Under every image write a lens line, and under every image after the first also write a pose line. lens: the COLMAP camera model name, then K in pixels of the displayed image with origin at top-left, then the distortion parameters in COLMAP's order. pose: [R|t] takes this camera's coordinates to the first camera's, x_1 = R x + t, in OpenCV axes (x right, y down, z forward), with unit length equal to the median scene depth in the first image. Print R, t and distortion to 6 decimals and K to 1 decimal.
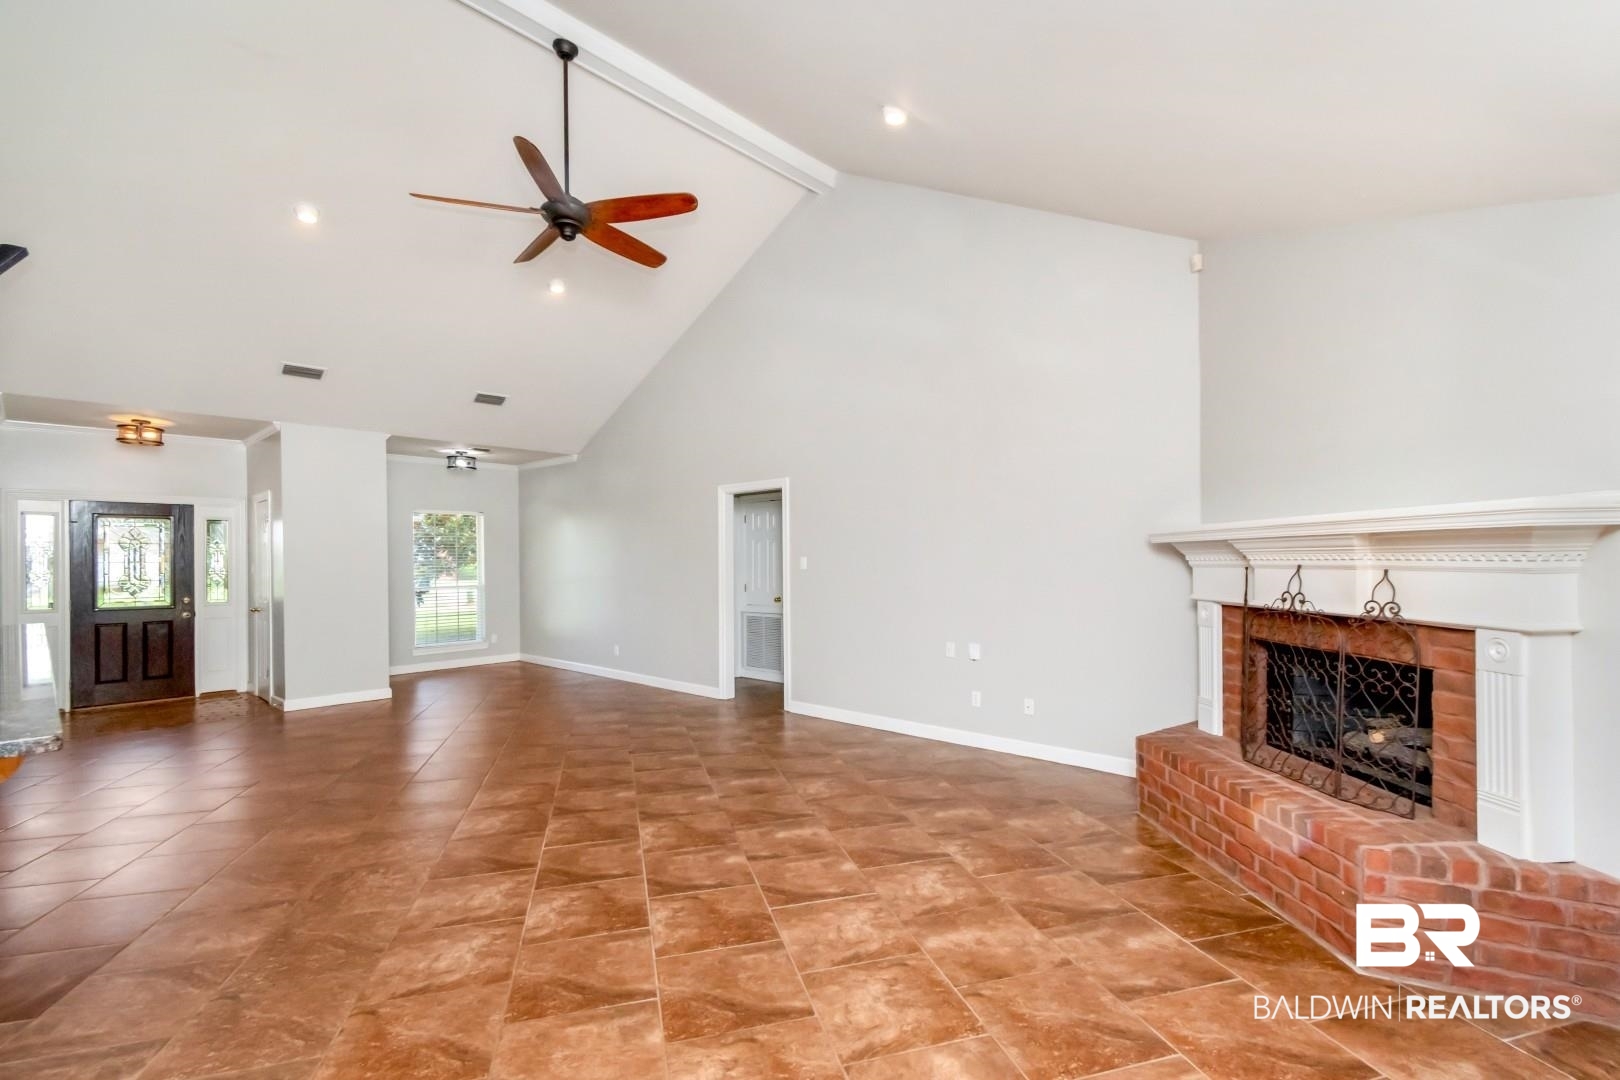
lens RADIAL K [[734.3, 0, 812.3], [0, 734.3, 560.4], [0, 0, 1]] dist [0.004647, -0.001246]
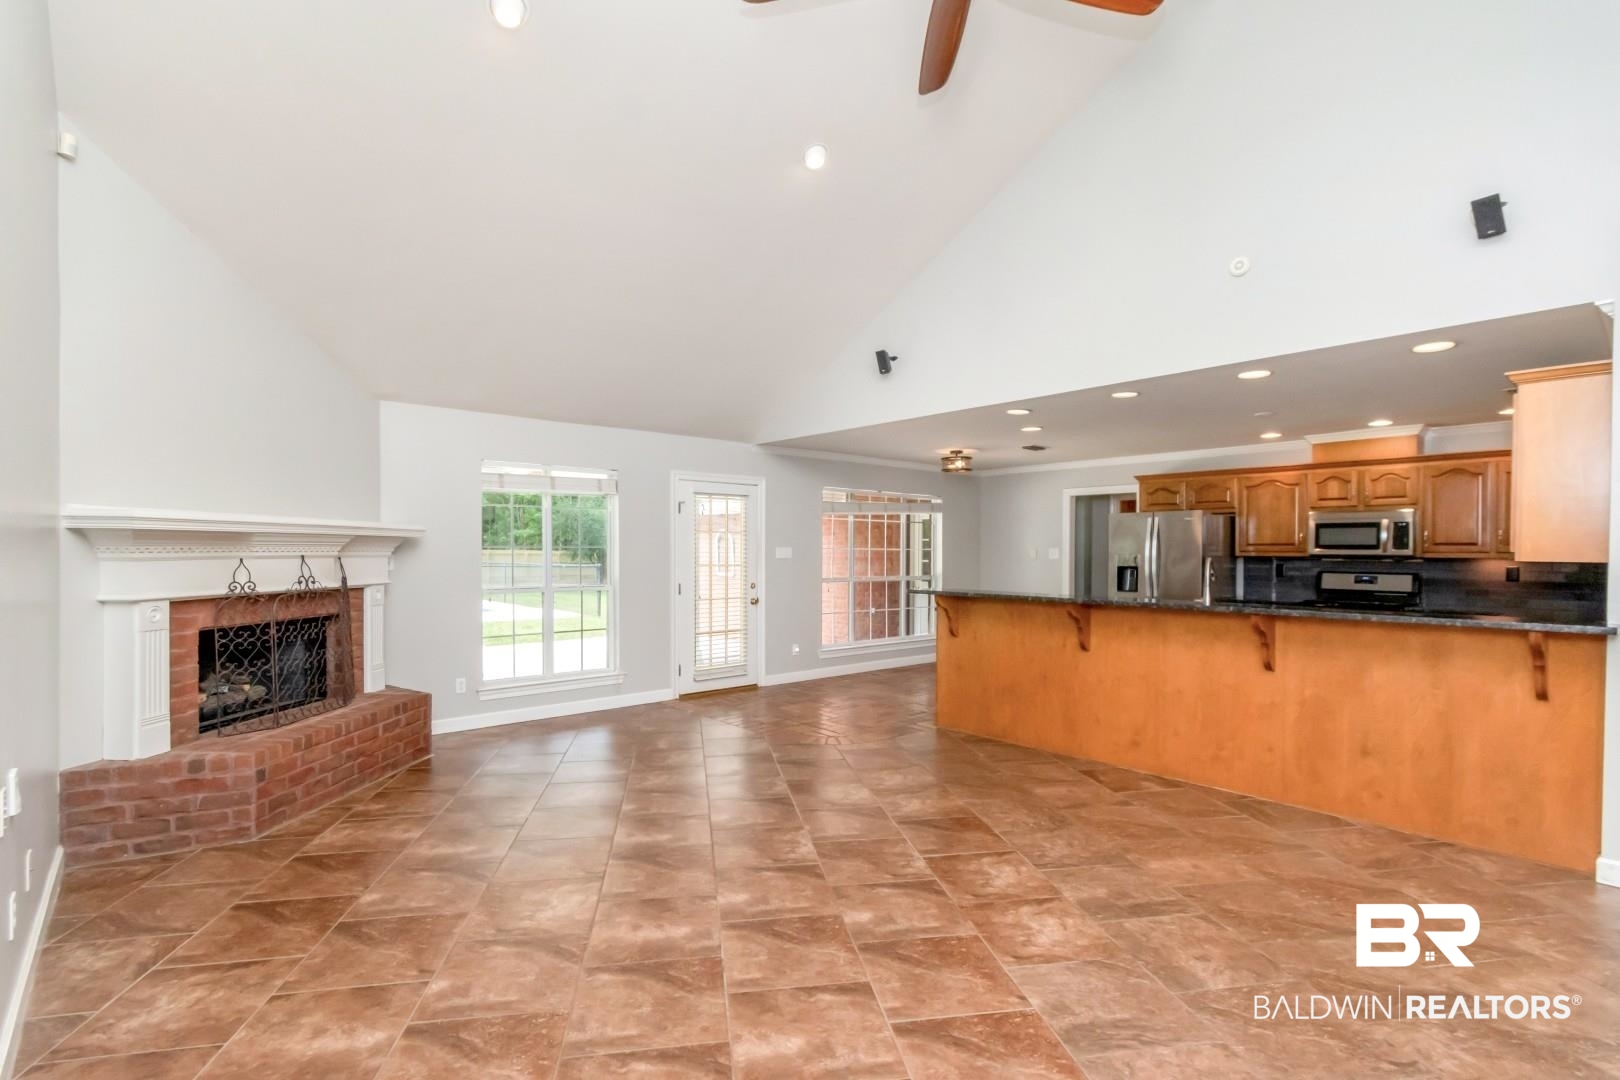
lens RADIAL K [[734.3, 0, 799.5], [0, 734.3, 578.3], [0, 0, 1]] dist [0.004647, -0.001246]
pose [[-0.992783, 0.002321, 0.119900, -0.500590], [0.007202, 0.999162, 0.040292, 0.001743], [-0.119706, 0.040864, -0.991968, 2.893316]]
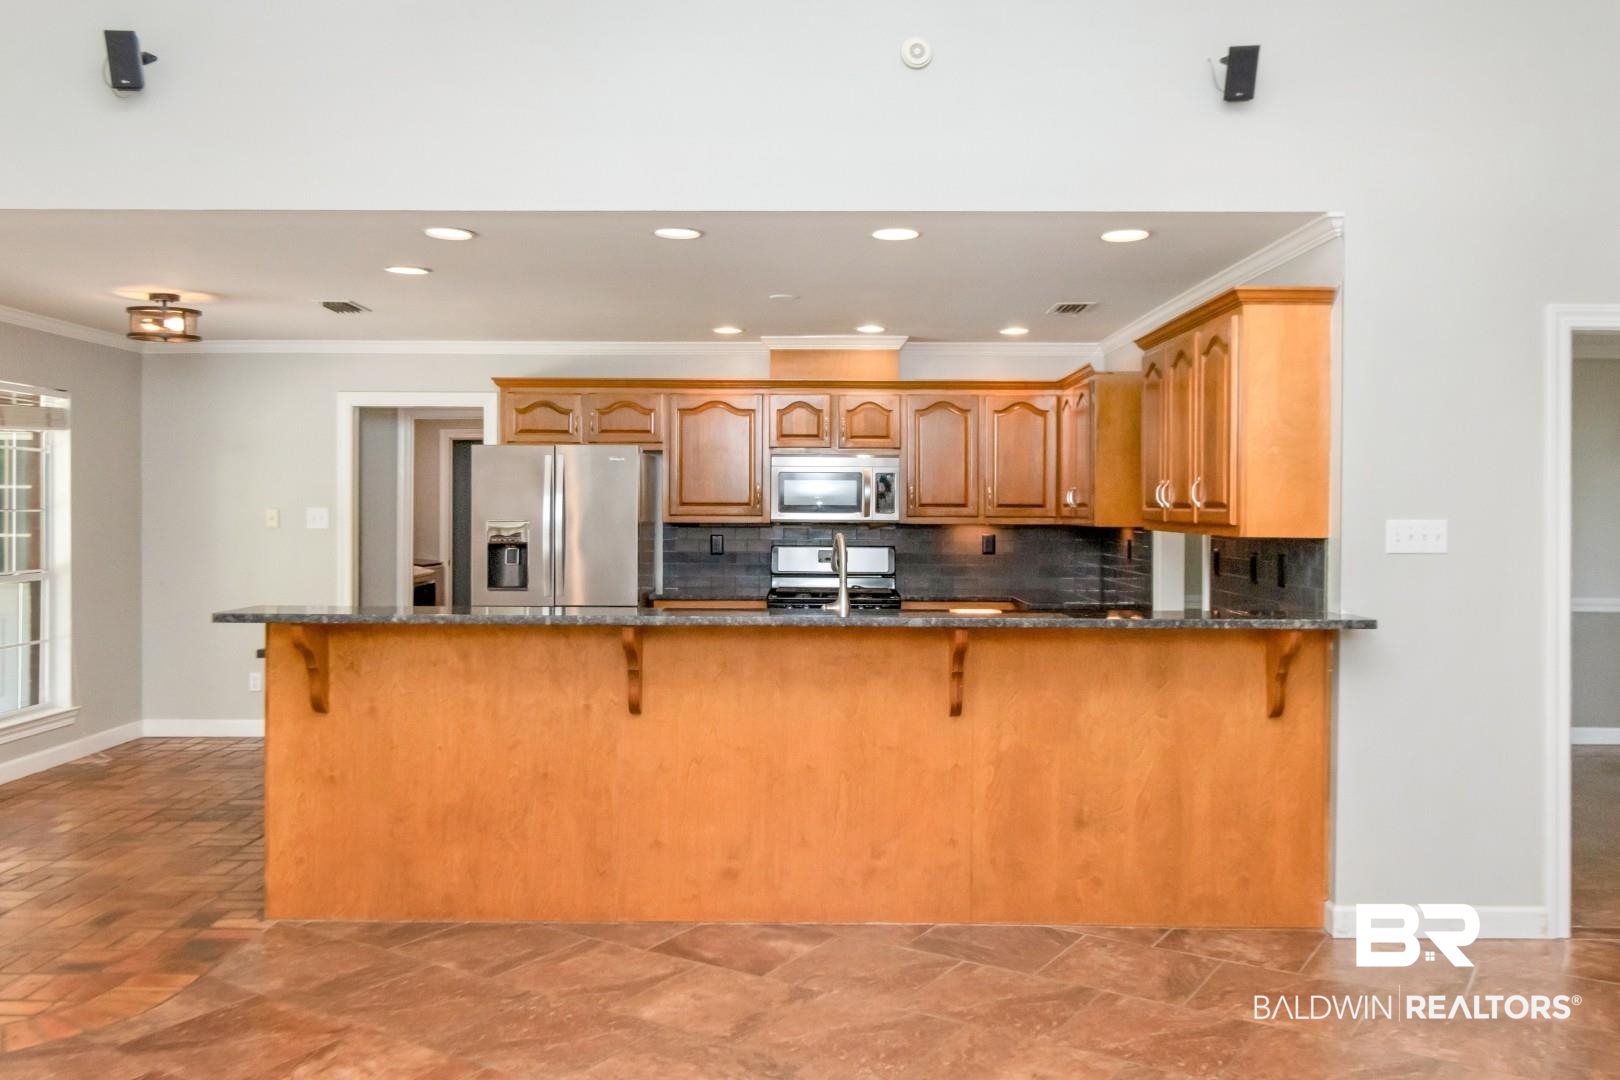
lens RADIAL K [[1336.3, 0, 779.9], [0, 1336.3, 528.5], [0, 0, 1]] dist [0.005333, -0.001098]
pose [[-0.750872, 0.018169, -0.660197, 0.063601], [0.000939, 0.999650, 0.026444, -0.027963], [0.660447, 0.019236, -0.750626, 2.367358]]
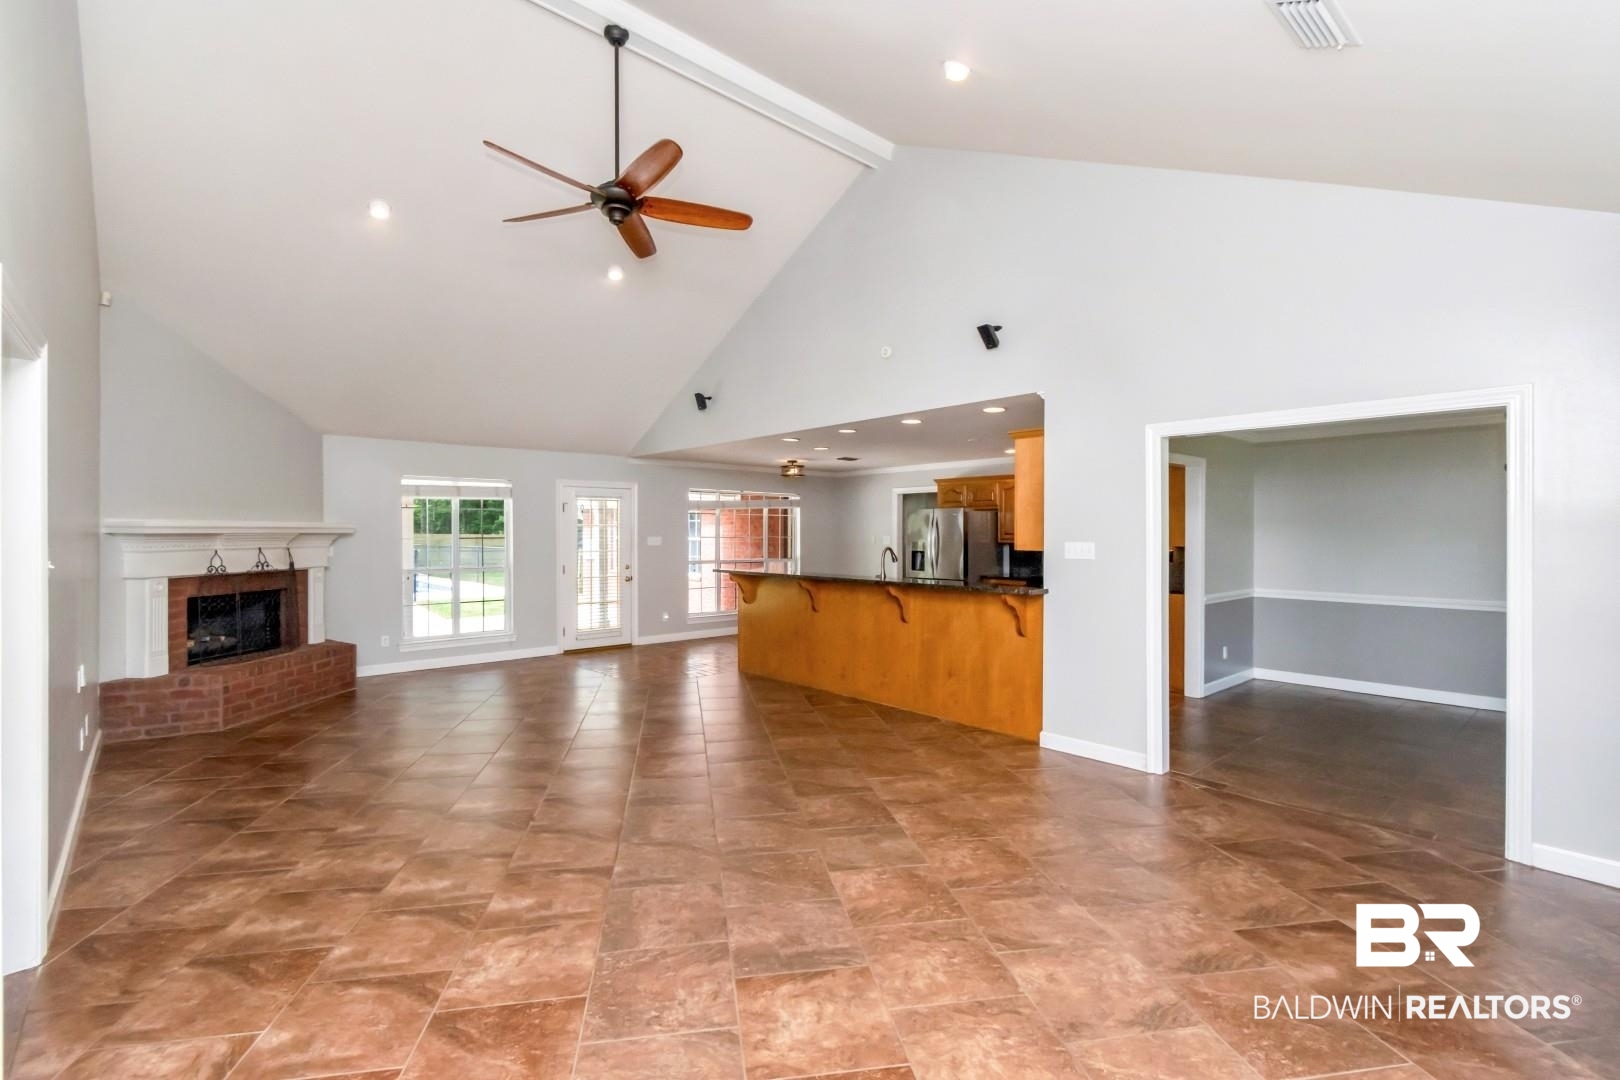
lens RADIAL K [[734.3, 0, 800.5], [0, 734.3, 540.6], [0, 0, 1]] dist [0.004647, -0.001246]
pose [[-0.993038, 0.009206, 0.117432, -1.303851], [0.011003, 0.999832, 0.014664, -0.032724], [-0.117277, 0.015854, -0.992973, 3.638075]]
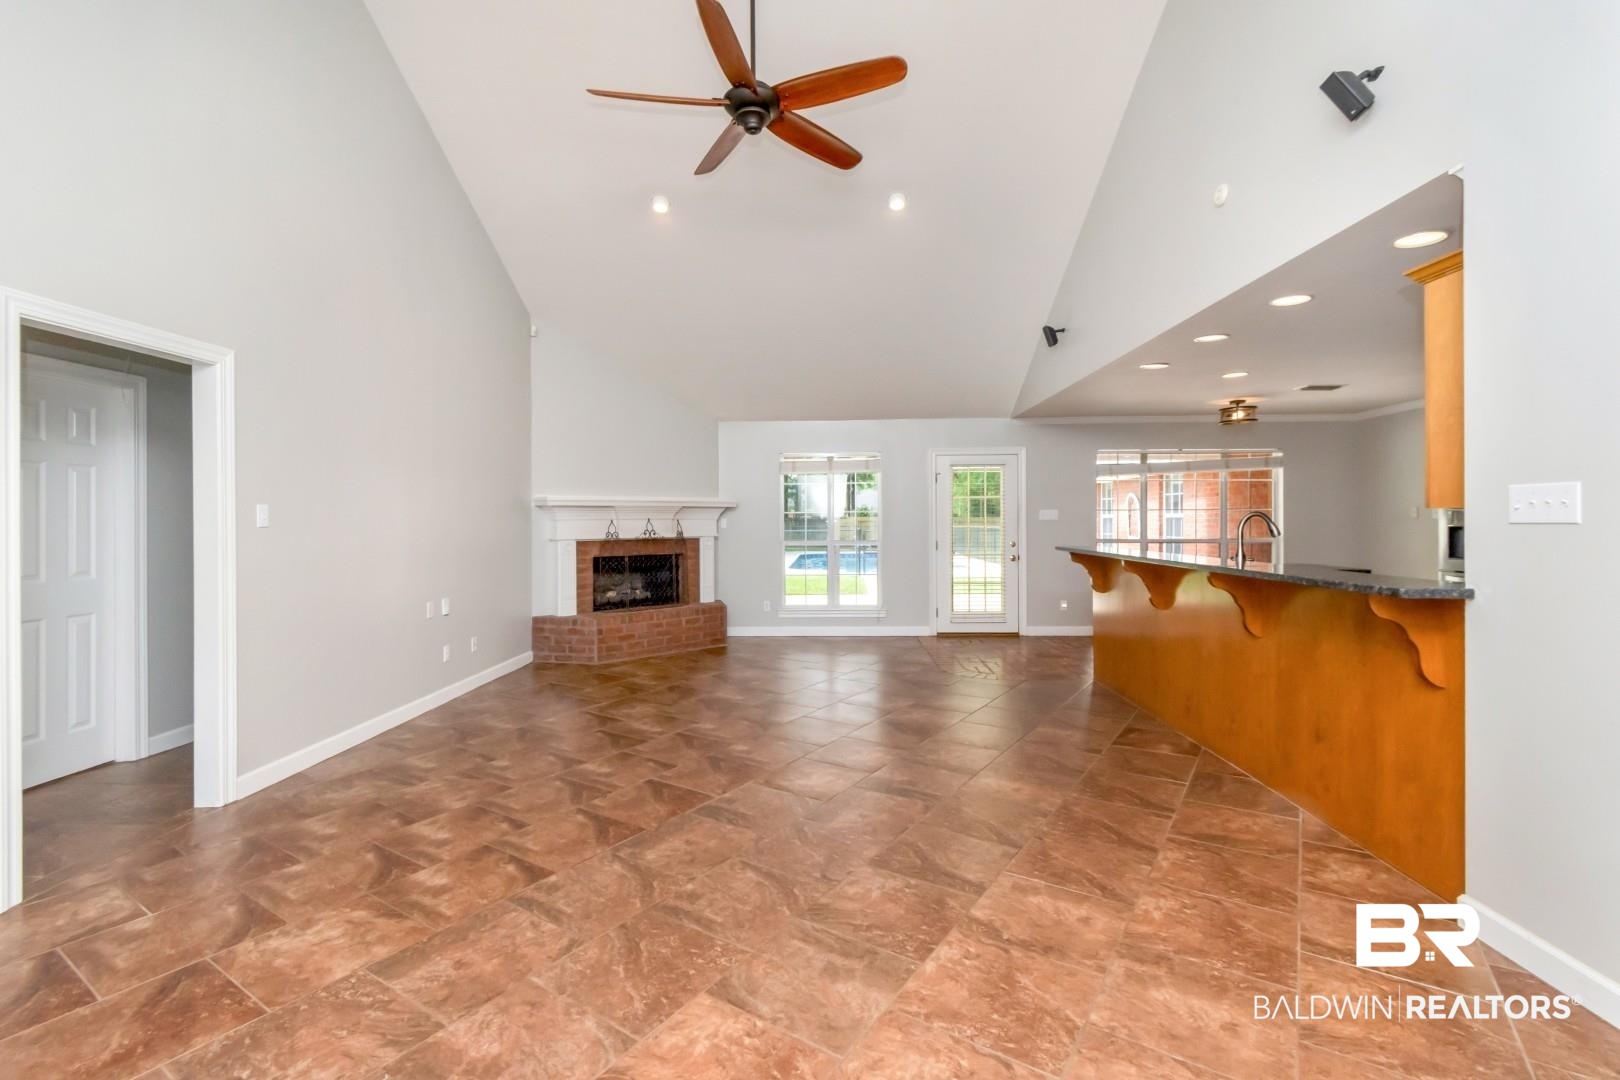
lens RADIAL K [[734.3, 0, 812.8], [0, 734.3, 523.6], [0, 0, 1]] dist [0.004647, -0.001246]
pose [[-0.641625, 0.010690, 0.766944, -1.938823], [0.016537, 0.999863, -0.000102, 0.043000], [-0.766840, 0.012617, -0.641714, 2.765627]]
